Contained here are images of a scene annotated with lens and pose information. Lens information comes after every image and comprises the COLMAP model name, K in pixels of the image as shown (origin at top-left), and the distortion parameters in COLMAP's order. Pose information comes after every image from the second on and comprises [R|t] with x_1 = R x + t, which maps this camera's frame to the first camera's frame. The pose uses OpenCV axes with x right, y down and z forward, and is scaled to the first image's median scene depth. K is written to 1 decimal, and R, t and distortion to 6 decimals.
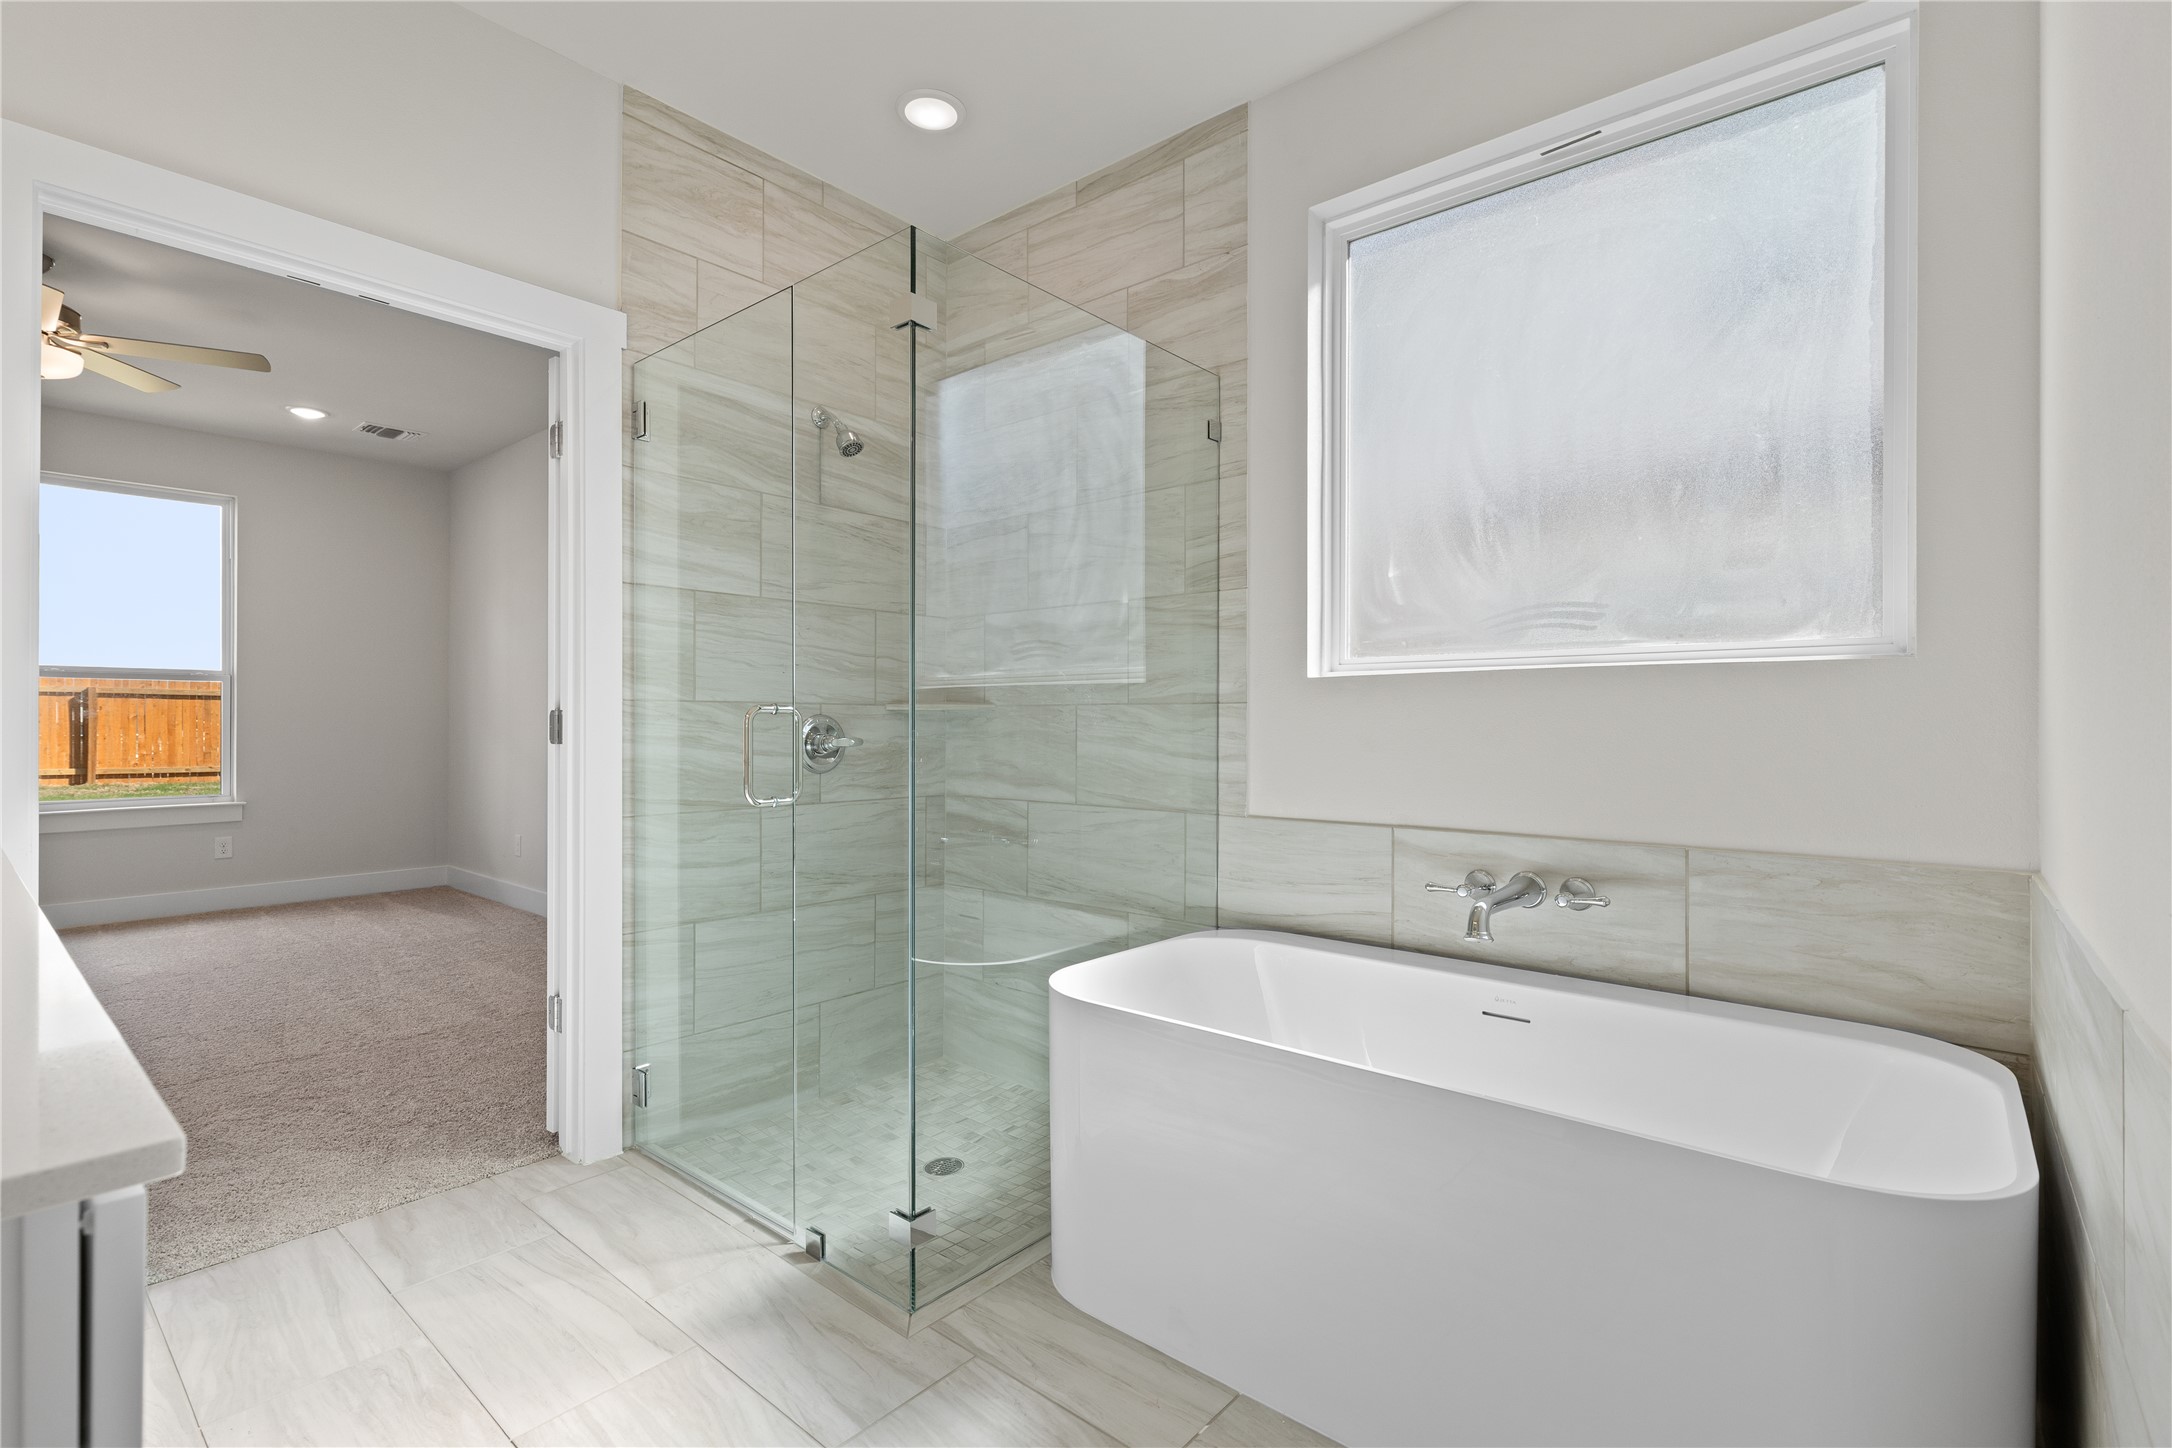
lens RADIAL K [[993.0, 0, 1107.5], [0, 993.0, 723.2], [0, 0, 1]] dist [-0.001350, -0.000173]
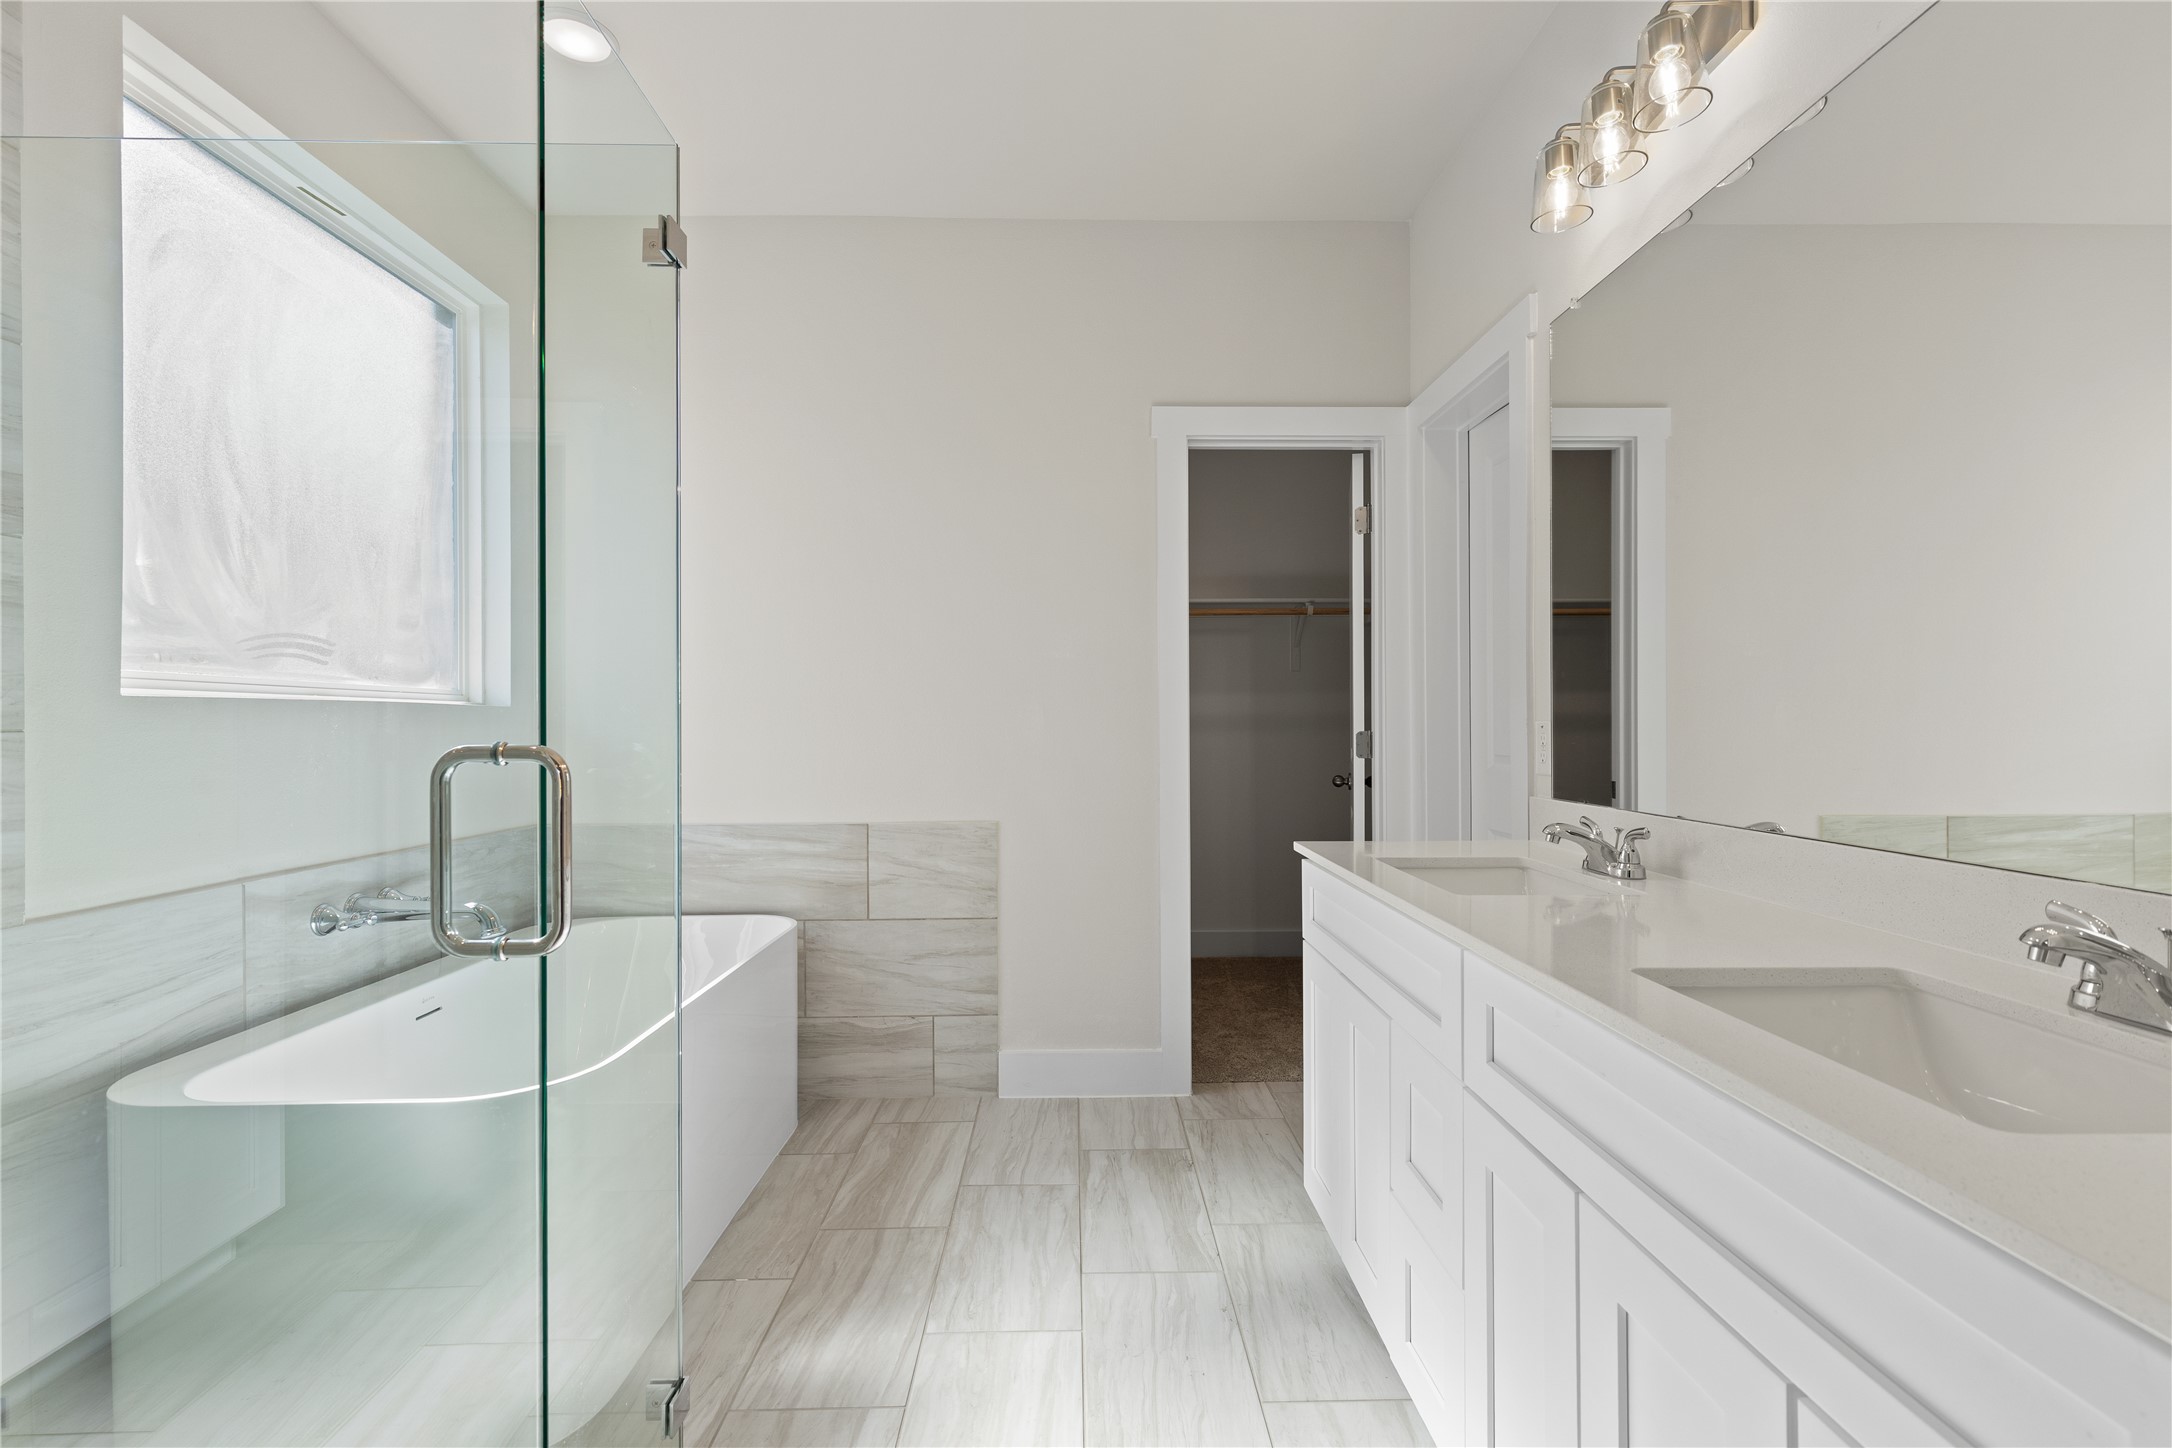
lens RADIAL K [[993.0, 0, 1107.5], [0, 993.0, 723.2], [0, 0, 1]] dist [-0.001350, -0.000173]
pose [[-0.669759, 0.000522, 0.742578, -0.867872], [0.002311, 0.999996, 0.001382, -0.029868], [-0.742575, 0.002642, -0.669758, 1.079194]]
